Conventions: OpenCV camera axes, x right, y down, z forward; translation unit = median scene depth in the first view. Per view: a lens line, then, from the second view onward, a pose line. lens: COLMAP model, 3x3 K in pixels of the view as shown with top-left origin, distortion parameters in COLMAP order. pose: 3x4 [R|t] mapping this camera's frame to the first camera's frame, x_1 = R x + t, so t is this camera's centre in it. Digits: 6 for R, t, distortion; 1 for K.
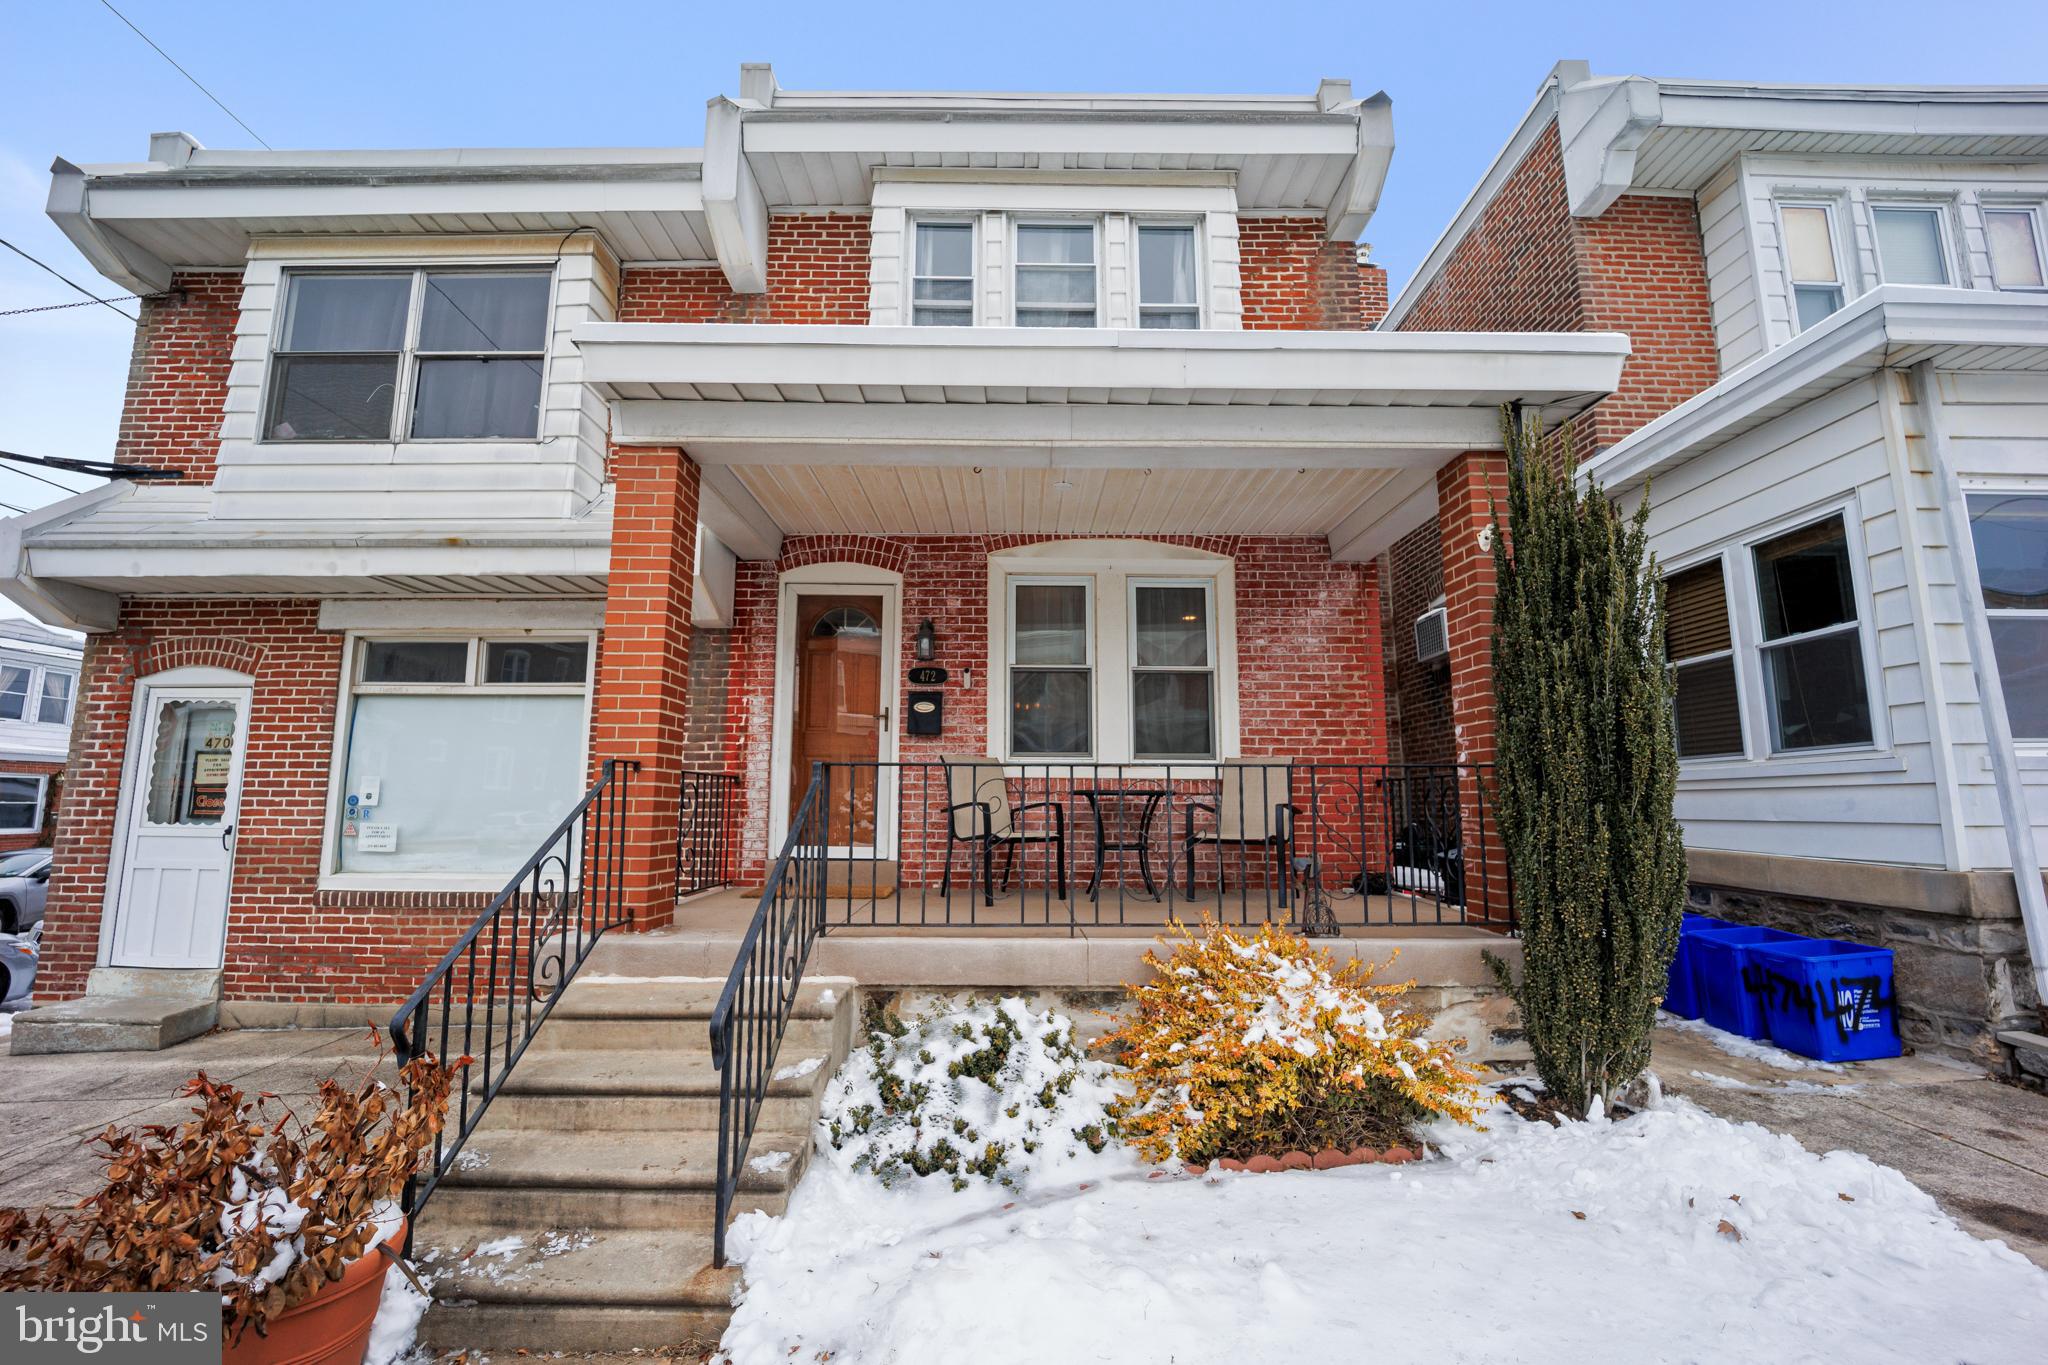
lens RADIAL K [[835.4, 0, 1024.4], [0, 835.4, 691.3], [0, 0, 1]] dist [-0.019236, 0.000617]
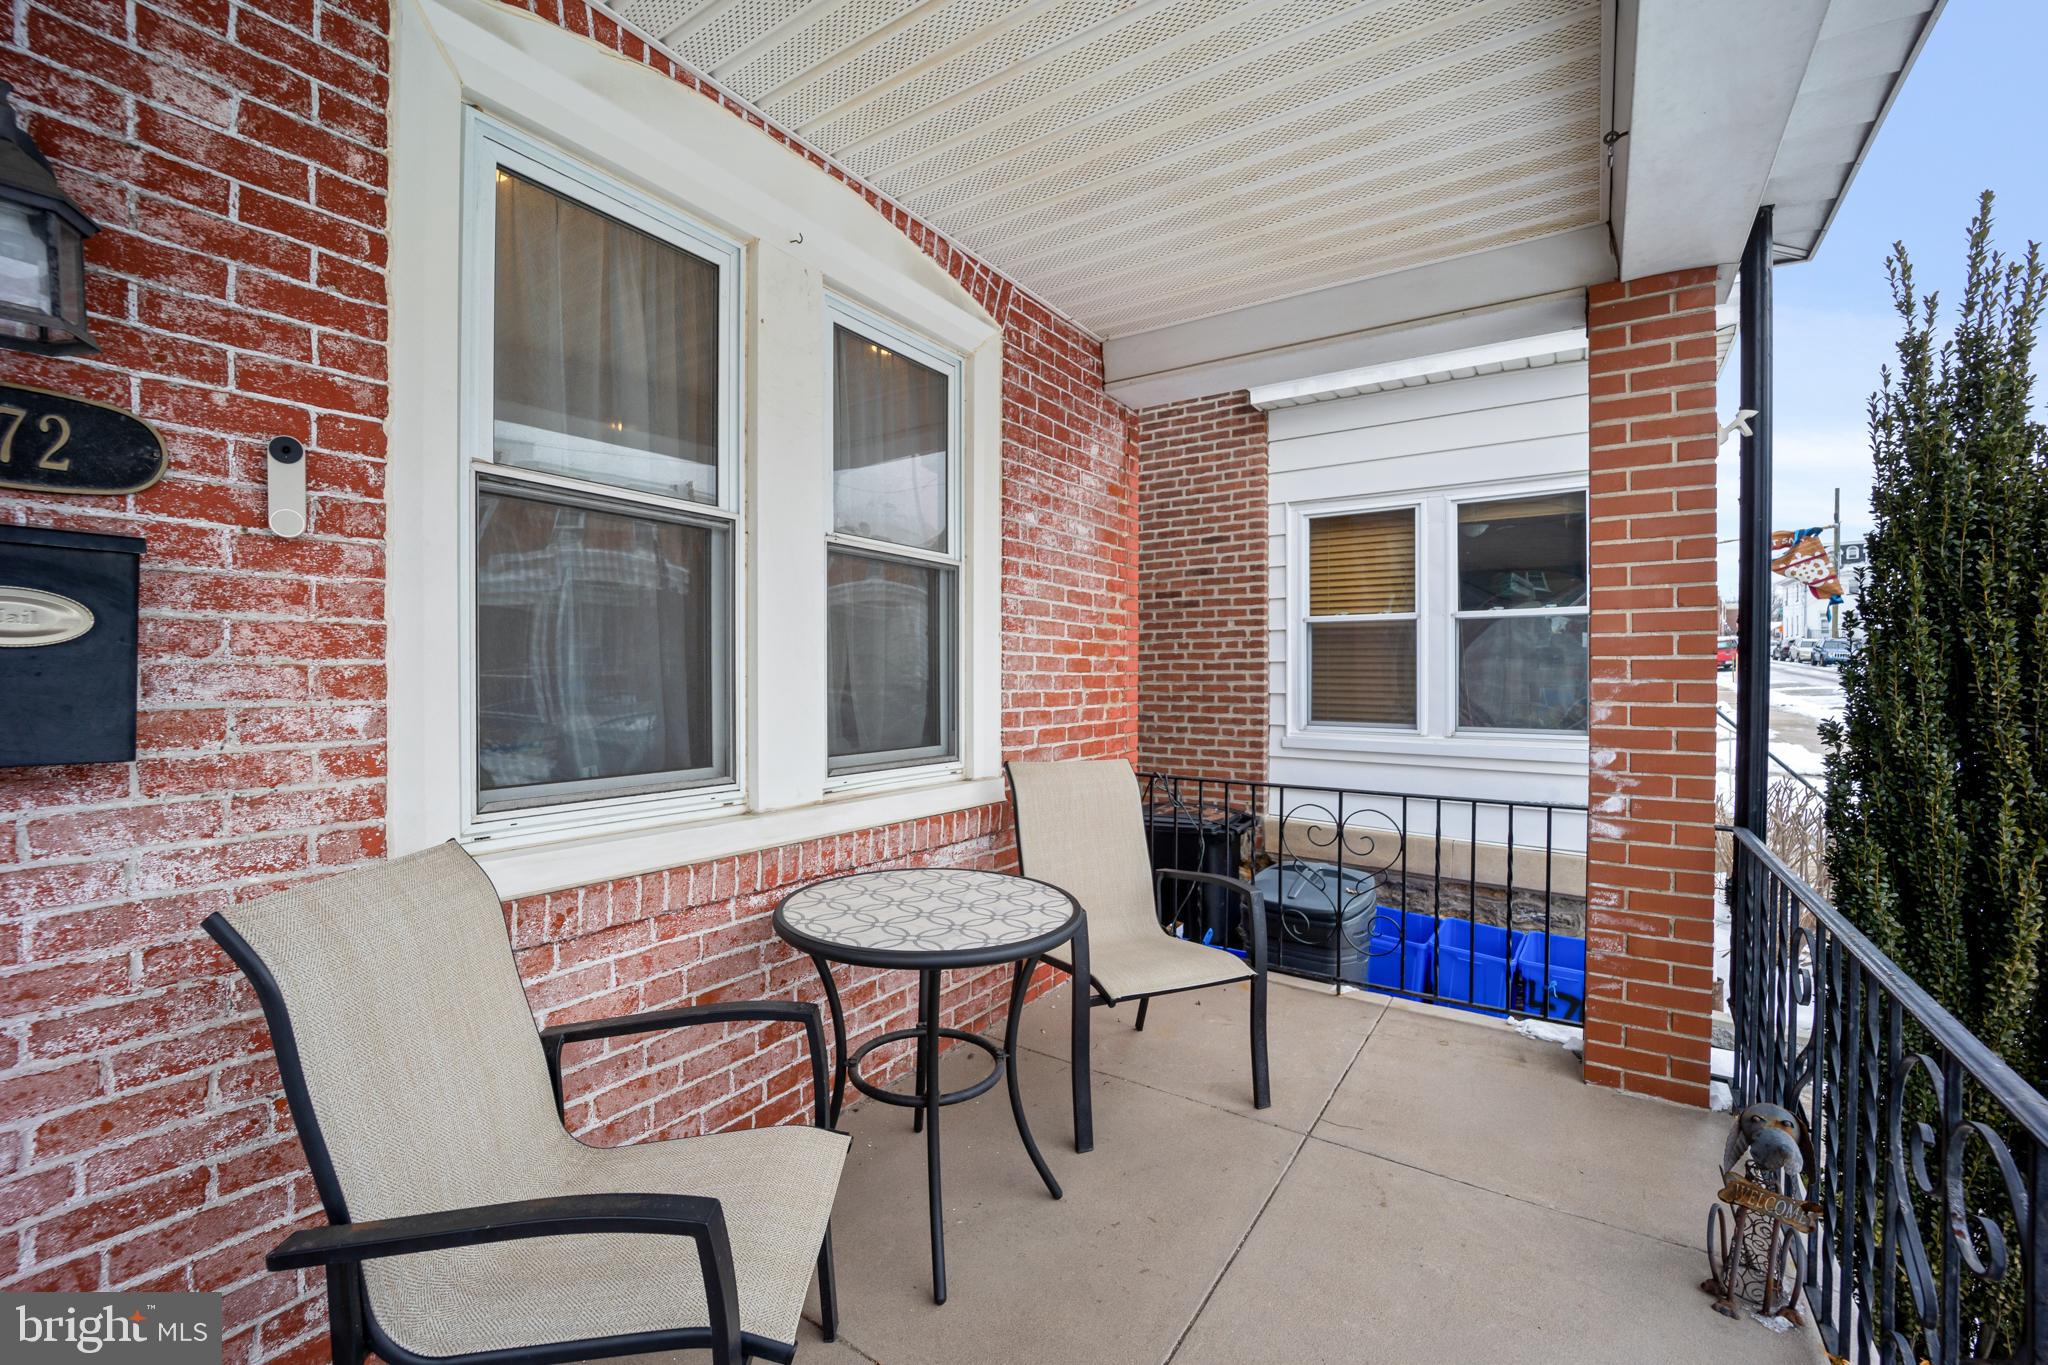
lens RADIAL K [[835.4, 0, 1007.4], [0, 835.4, 682.2], [0, 0, 1]] dist [-0.019236, 0.000617]
pose [[0.581698, -0.008197, 0.813363, -0.131685], [-0.114787, 0.989115, 0.092061, -0.006745], [-0.805264, -0.146916, 0.574426, 0.710508]]
